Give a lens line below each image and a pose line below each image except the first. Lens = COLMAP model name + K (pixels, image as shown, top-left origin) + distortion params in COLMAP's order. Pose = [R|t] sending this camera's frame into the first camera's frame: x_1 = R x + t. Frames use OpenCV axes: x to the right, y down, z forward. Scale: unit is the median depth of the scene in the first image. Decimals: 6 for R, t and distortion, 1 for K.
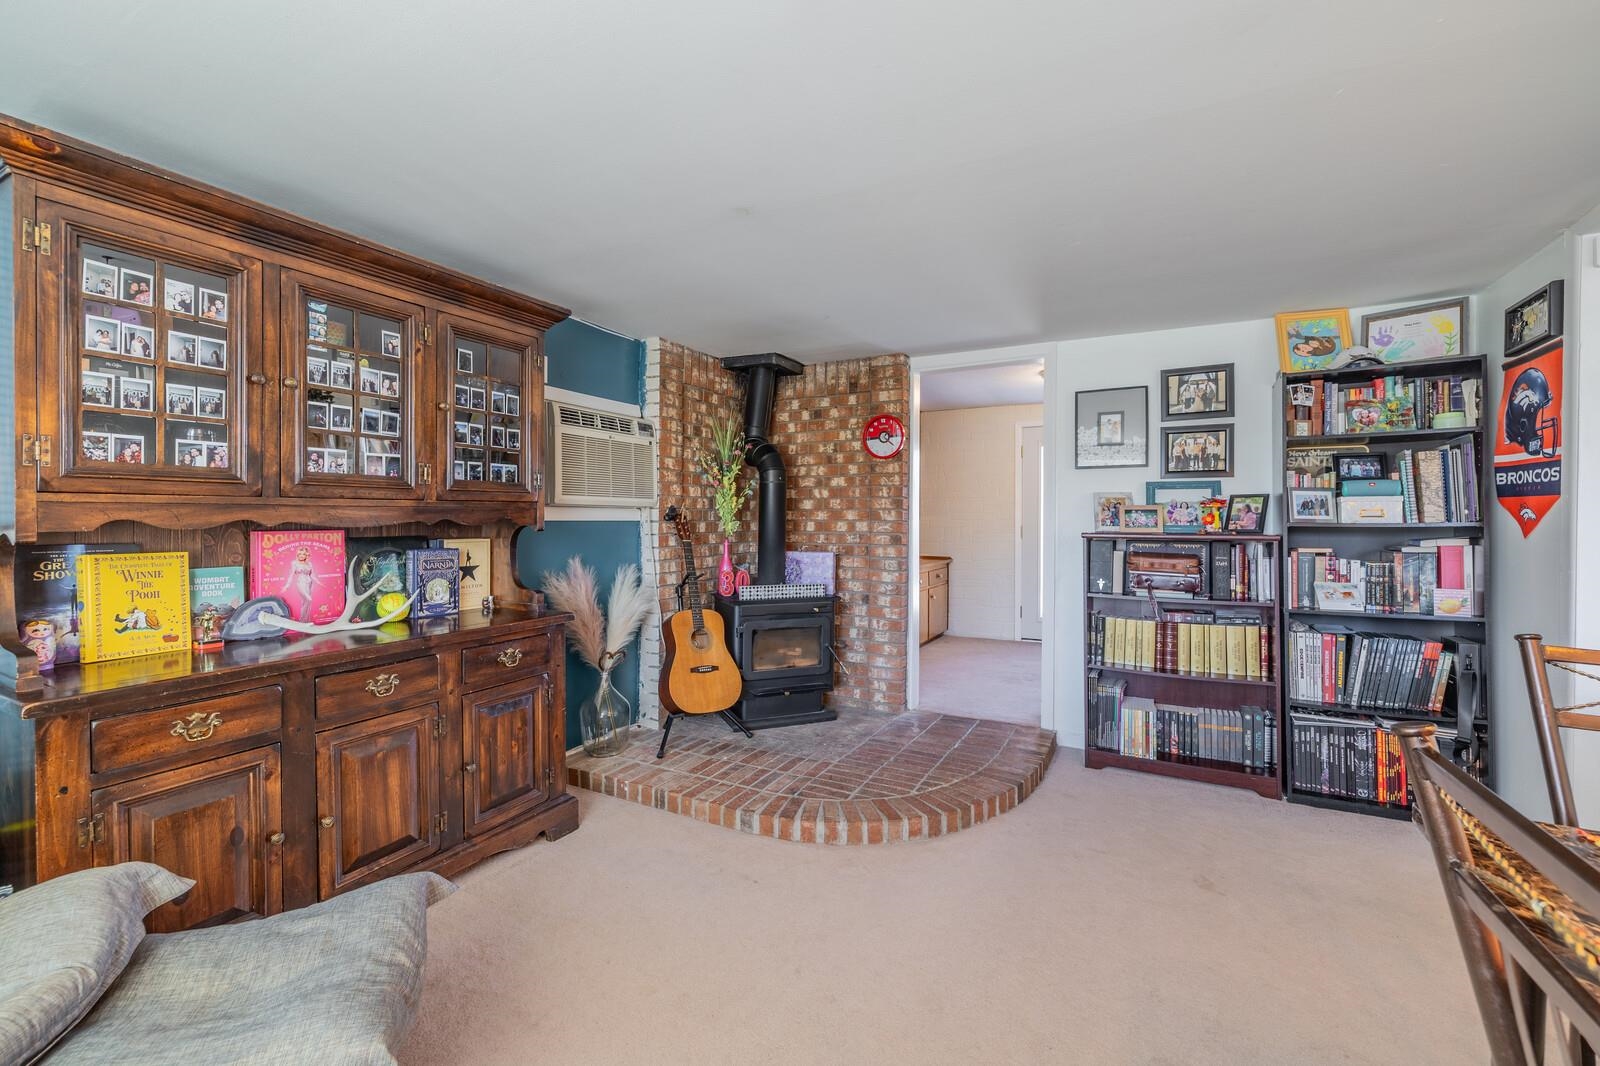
lens RADIAL K [[669.5, 0, 796.4], [0, 669.5, 525.3], [0, 0, 1]] dist [0.002512, 0.000028]
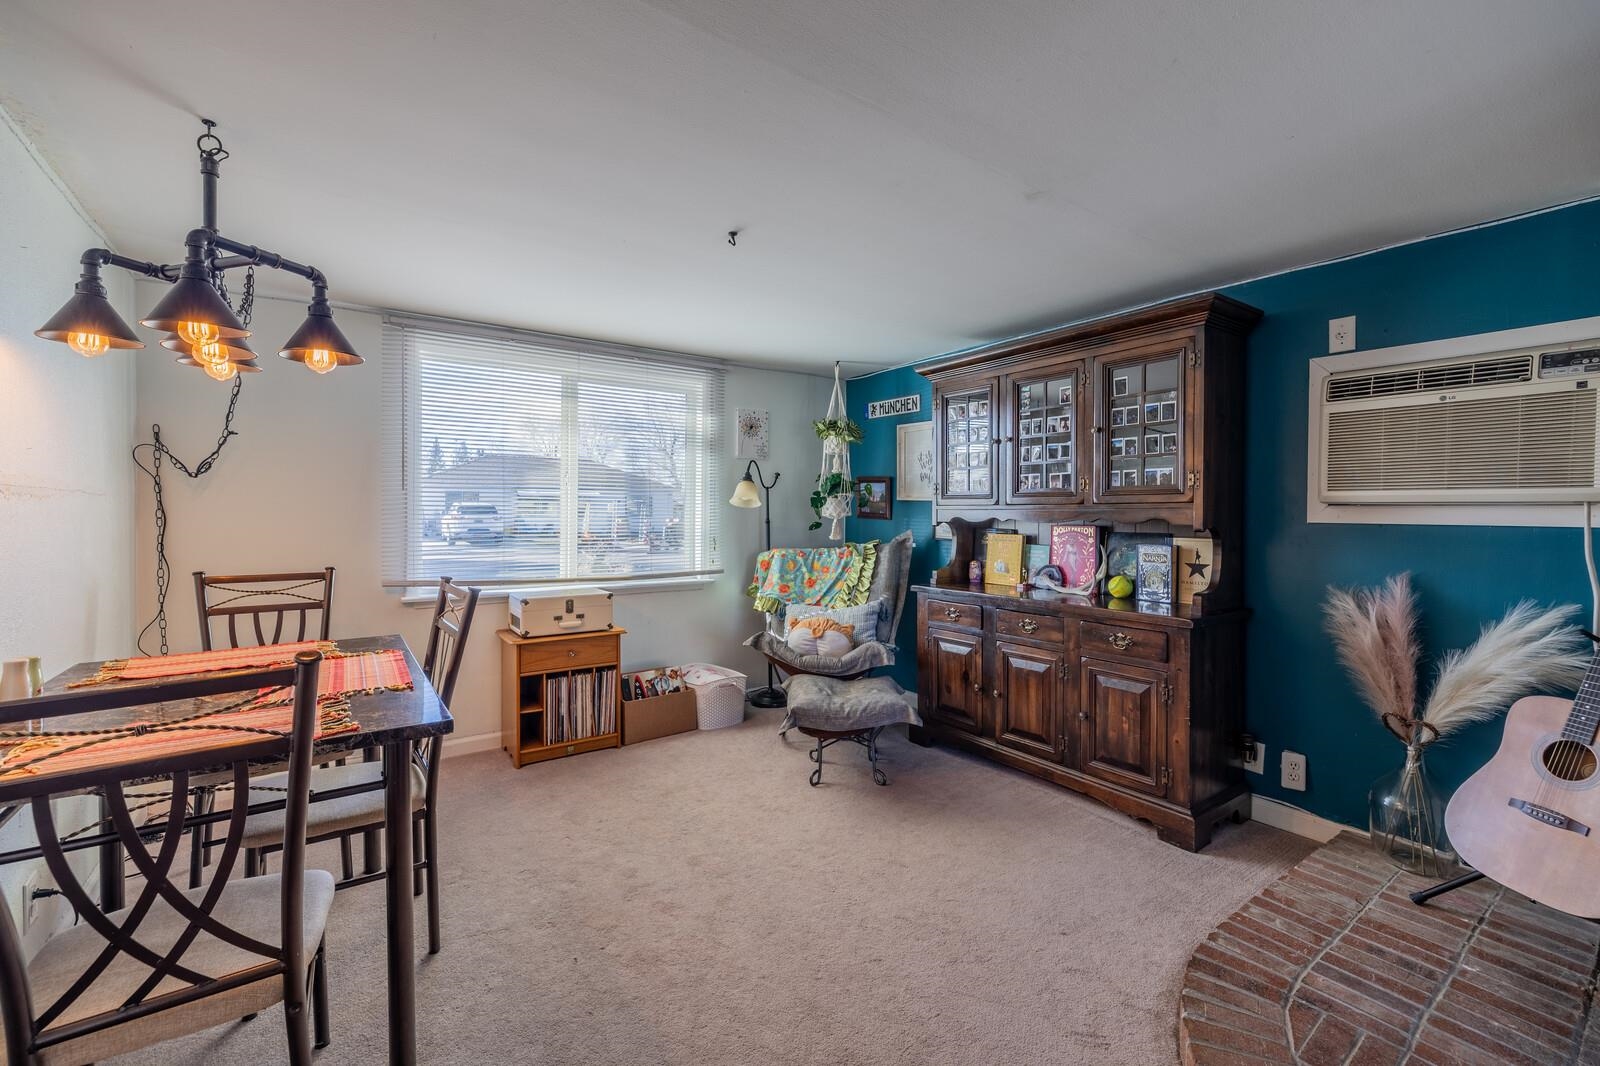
lens RADIAL K [[669.5, 0, 794.8], [0, 669.5, 525.7], [0, 0, 1]] dist [0.002512, 0.000028]
pose [[-0.447469, 0.014427, -0.894183, 0.696360], [-0.016068, 0.999579, 0.024168, -0.013825], [0.894155, 0.025182, -0.447049, 0.848285]]
